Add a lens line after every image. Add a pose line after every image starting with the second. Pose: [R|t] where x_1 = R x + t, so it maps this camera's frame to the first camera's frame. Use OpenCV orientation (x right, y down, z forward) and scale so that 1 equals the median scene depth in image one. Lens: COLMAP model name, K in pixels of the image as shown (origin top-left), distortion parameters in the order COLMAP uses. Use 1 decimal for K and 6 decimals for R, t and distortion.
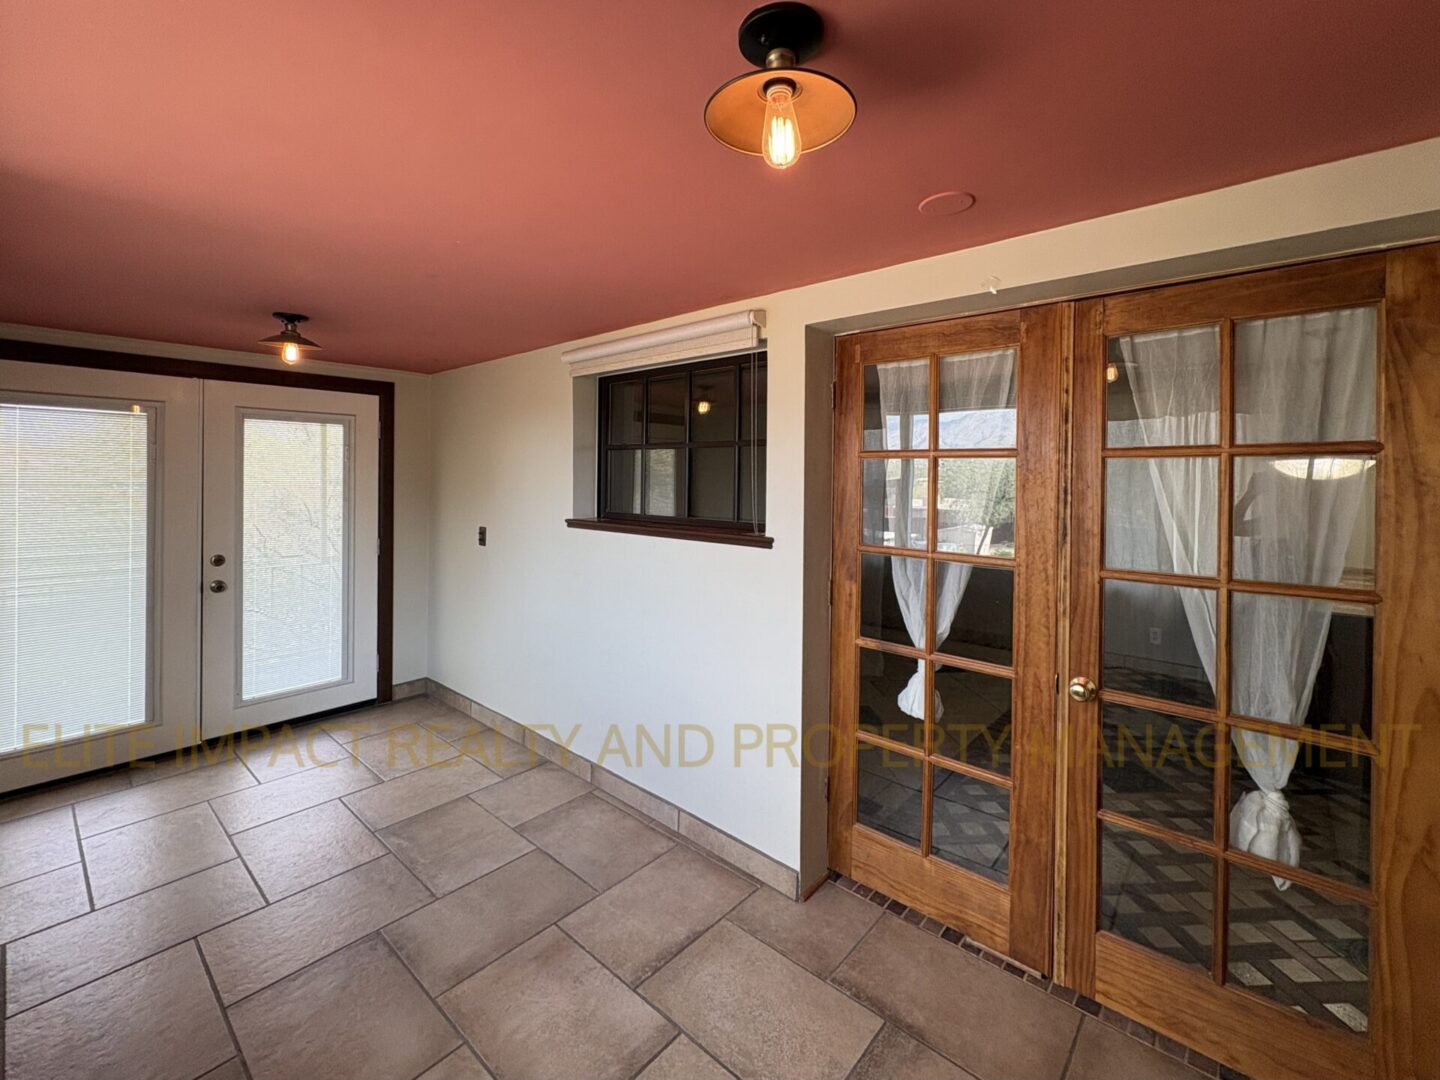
lens RADIAL K [[623.1, 0, 721.9], [0, 623.1, 477.2], [0, 0, 1]] dist [-0.000640, 0.000166]
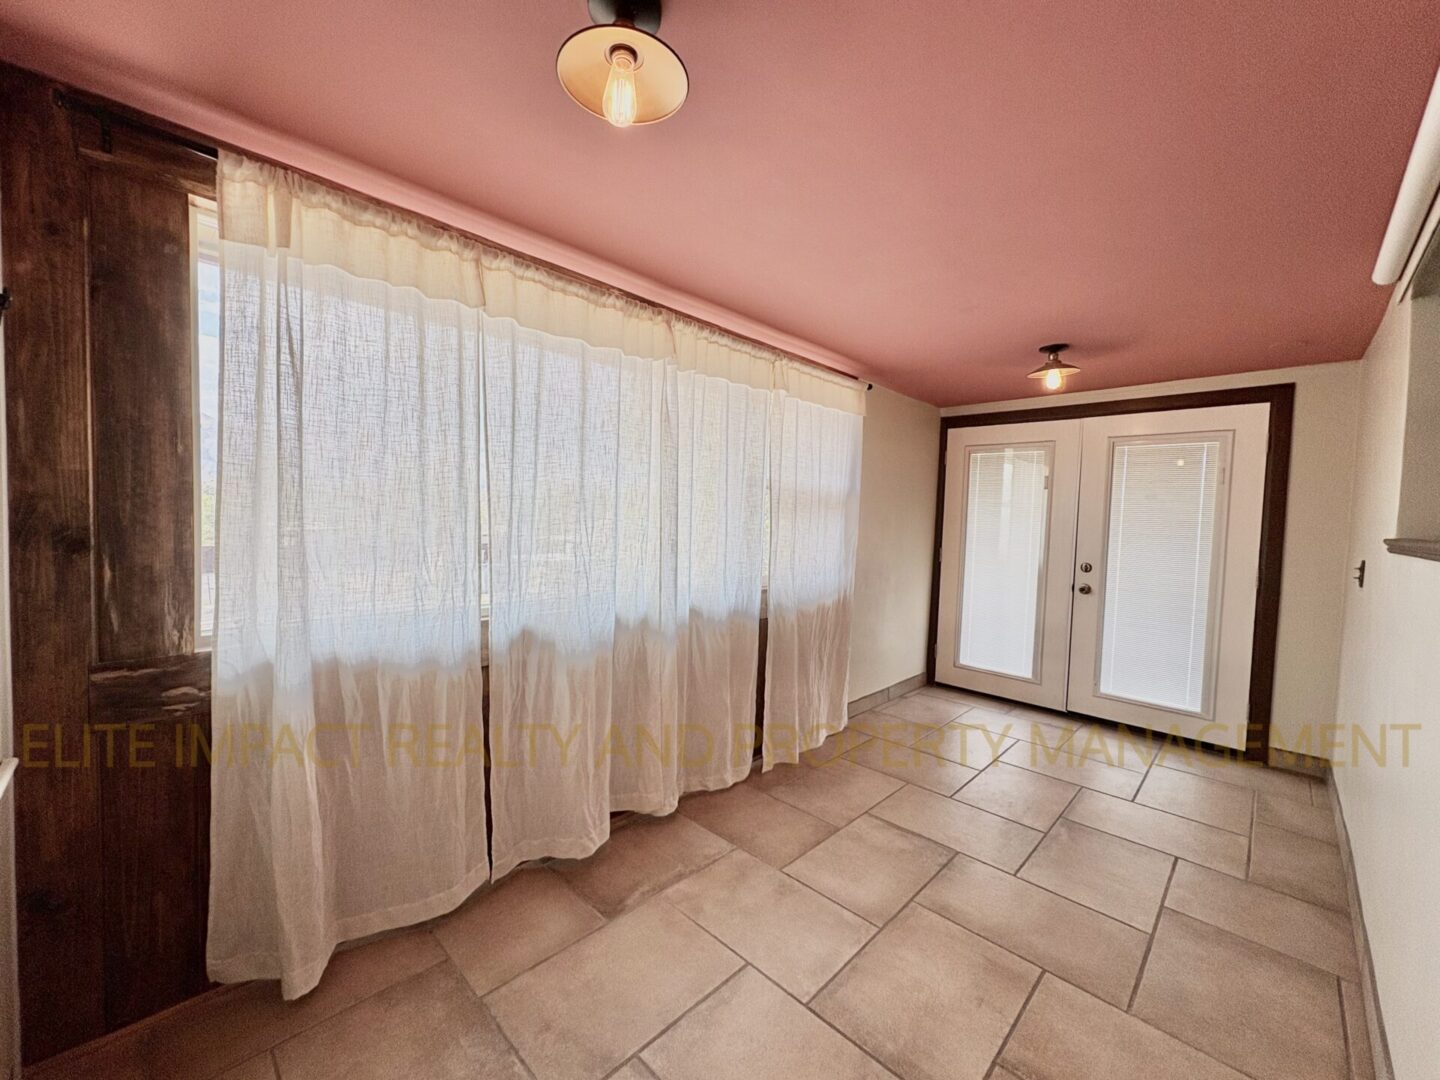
lens RADIAL K [[573.0, 0, 720.0], [0, 573.0, 540.0], [0, 0, 1]] dist [0.000008, 0.000506]
pose [[-0.064390, 0.030913, -0.997446, 0.416879], [-0.037616, 0.998735, 0.033382, 0.086662], [0.997216, 0.039670, -0.063145, 0.449740]]
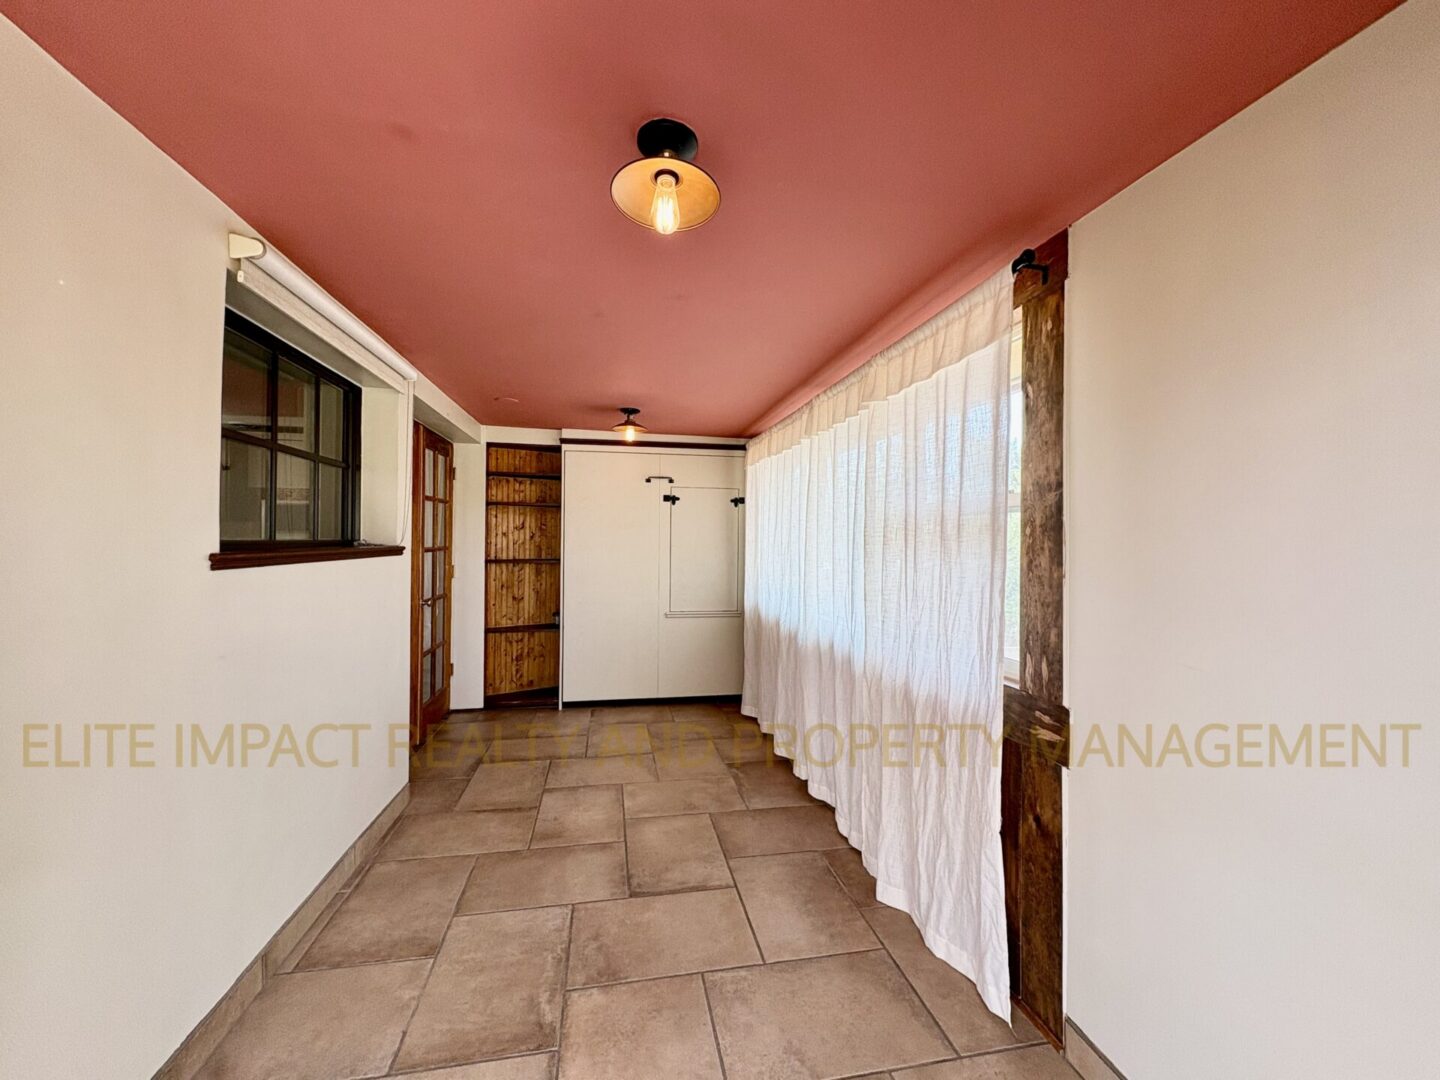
lens RADIAL K [[573.0, 0, 720.0], [0, 573.0, 540.0], [0, 0, 1]] dist [0.000008, 0.000506]
pose [[-0.789018, -0.026771, 0.613787, -0.990898], [-0.022999, 0.999637, 0.014035, 0.047840], [-0.613940, -0.003043, -0.789347, 1.309366]]
